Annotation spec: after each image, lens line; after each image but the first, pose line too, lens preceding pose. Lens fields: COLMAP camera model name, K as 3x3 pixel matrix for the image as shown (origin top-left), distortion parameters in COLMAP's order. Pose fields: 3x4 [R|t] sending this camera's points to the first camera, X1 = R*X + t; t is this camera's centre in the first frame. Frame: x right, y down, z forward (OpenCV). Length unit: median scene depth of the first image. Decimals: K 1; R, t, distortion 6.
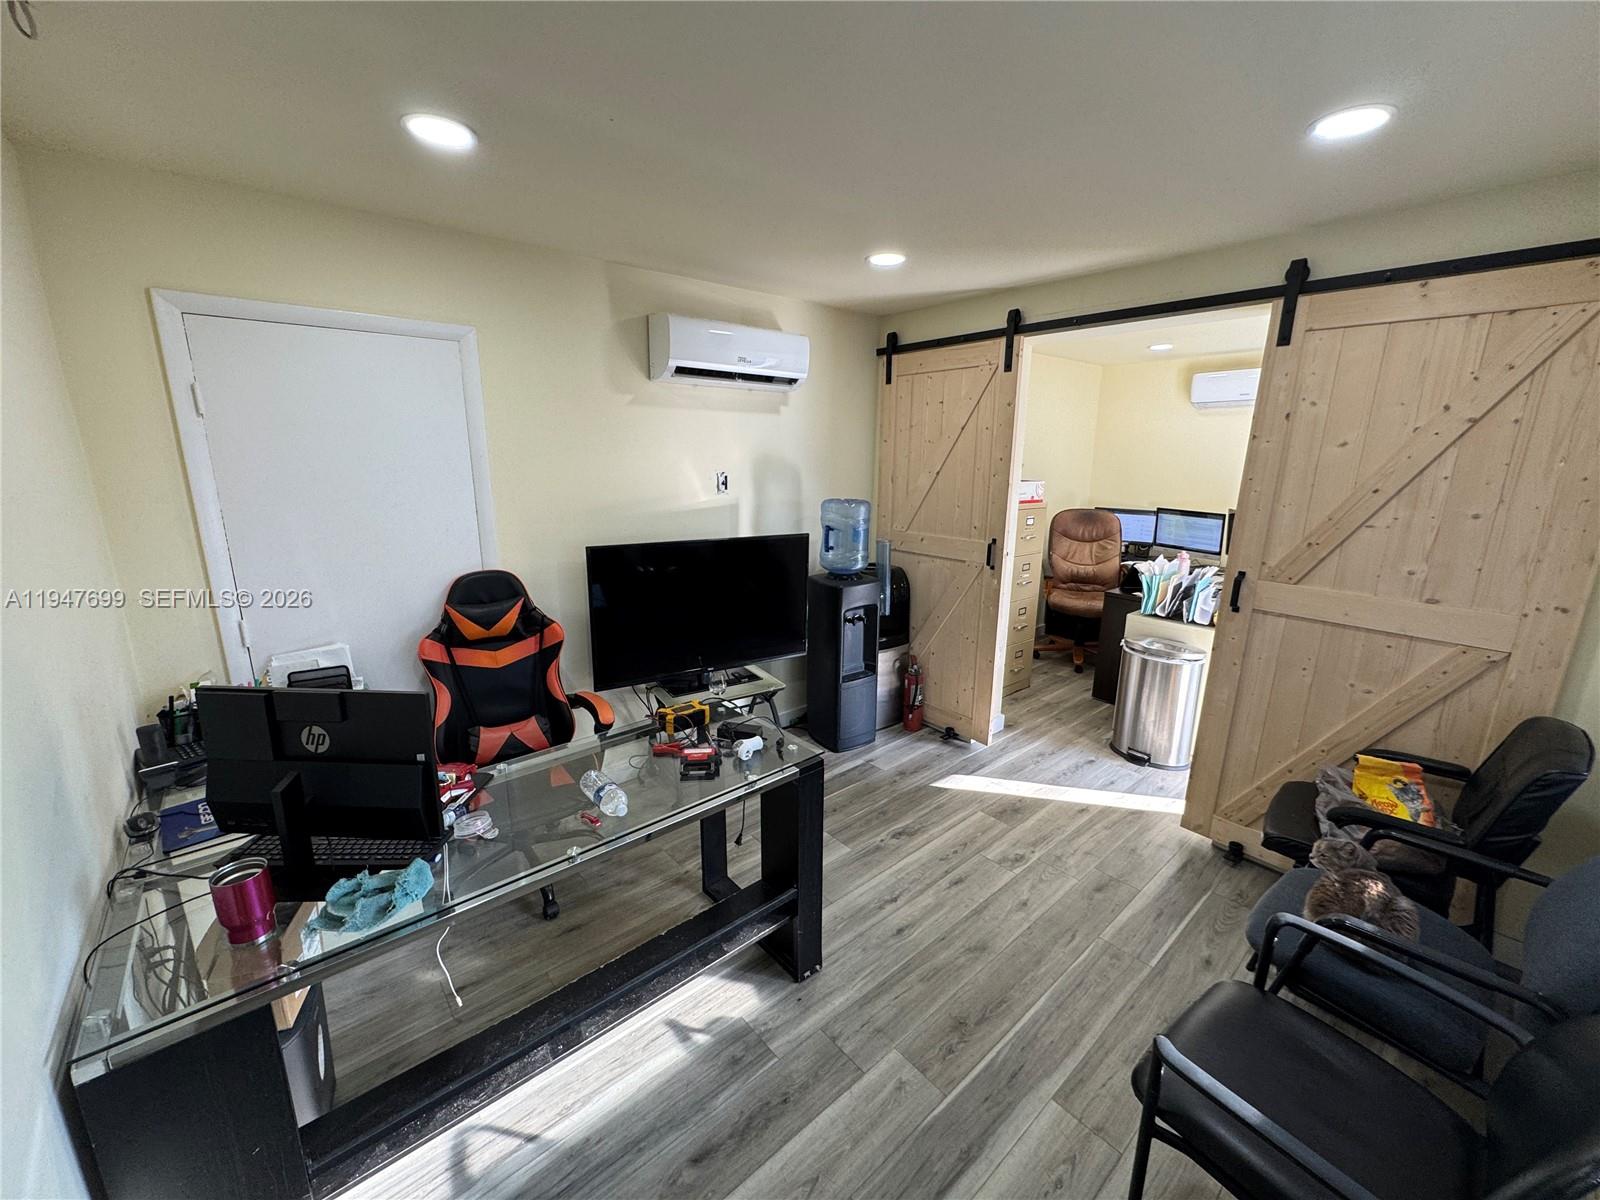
lens RADIAL K [[639.0, 0, 804.9], [0, 639.0, 600.3], [0, 0, 1]] dist [-0.002386, 0.000876]
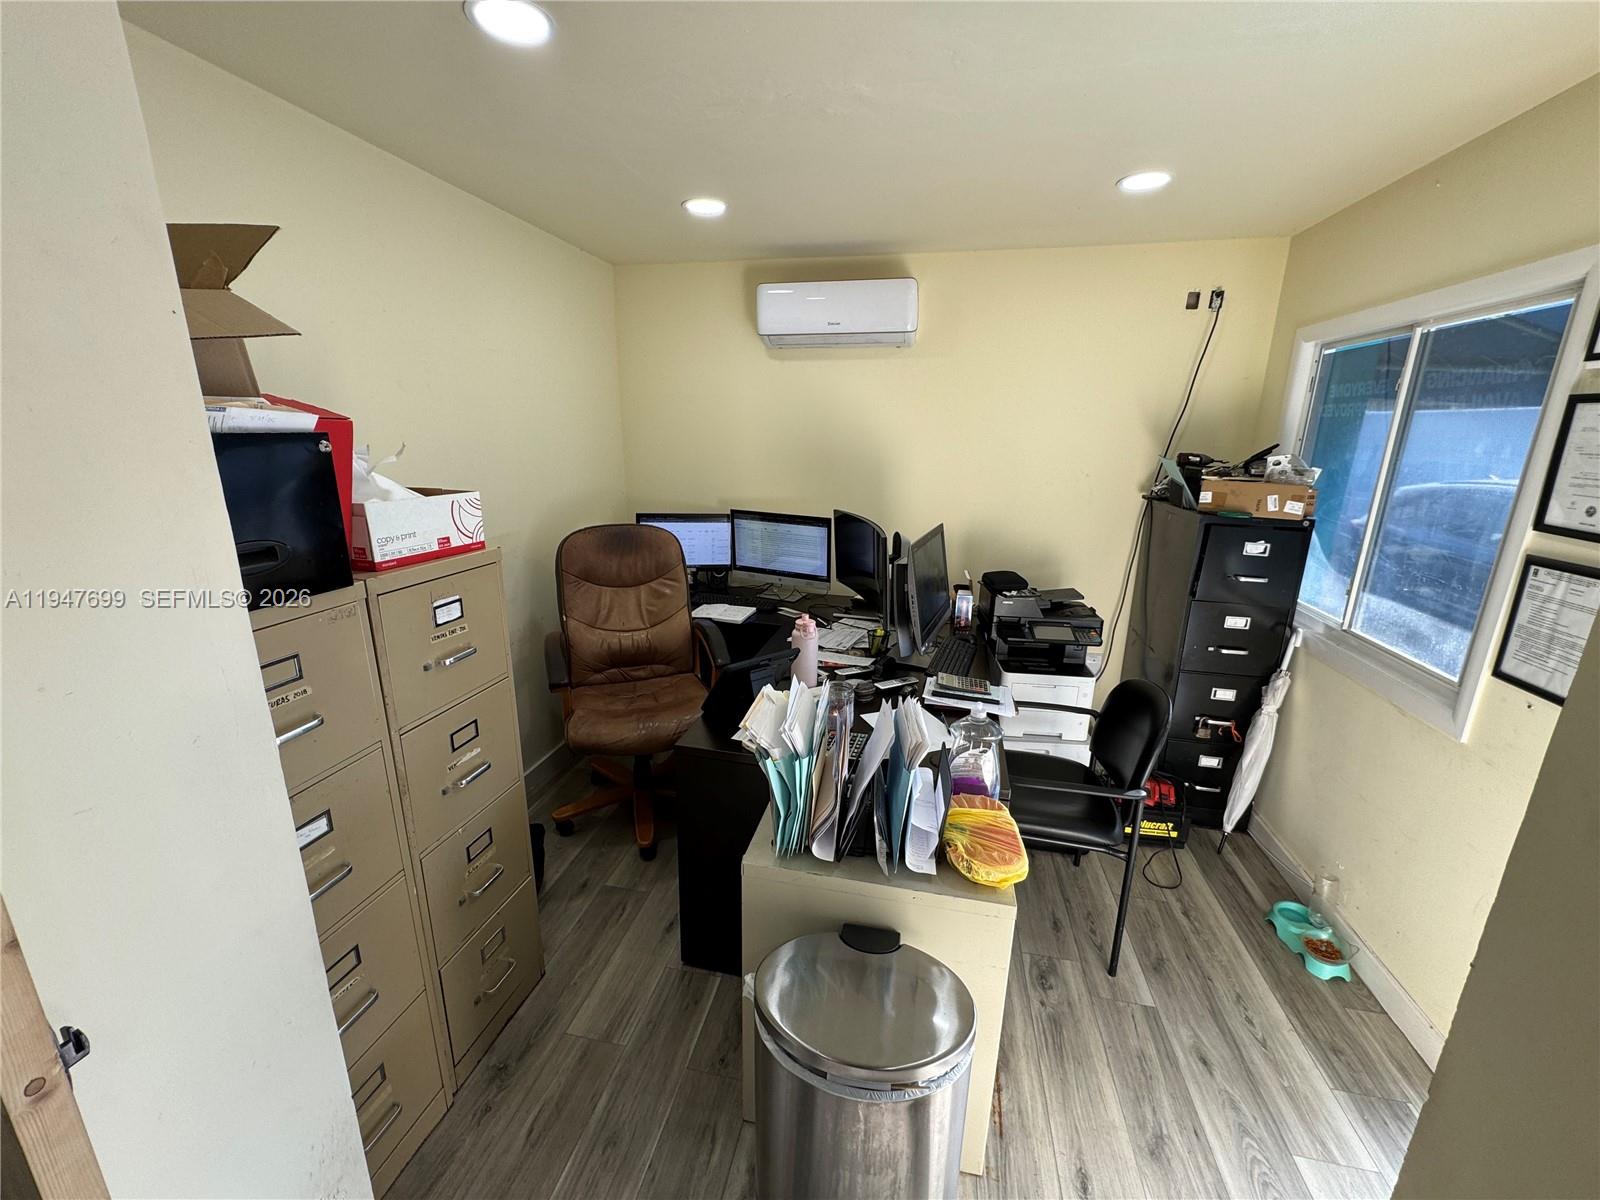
lens RADIAL K [[639.0, 0, 795.5], [0, 639.0, 596.4], [0, 0, 1]] dist [-0.002386, 0.000876]
pose [[0.798035, -0.148149, 0.584116, 0.241975], [0.125701, 0.988911, 0.079082, -0.108475], [-0.589355, 0.010314, 0.807808, 0.491692]]
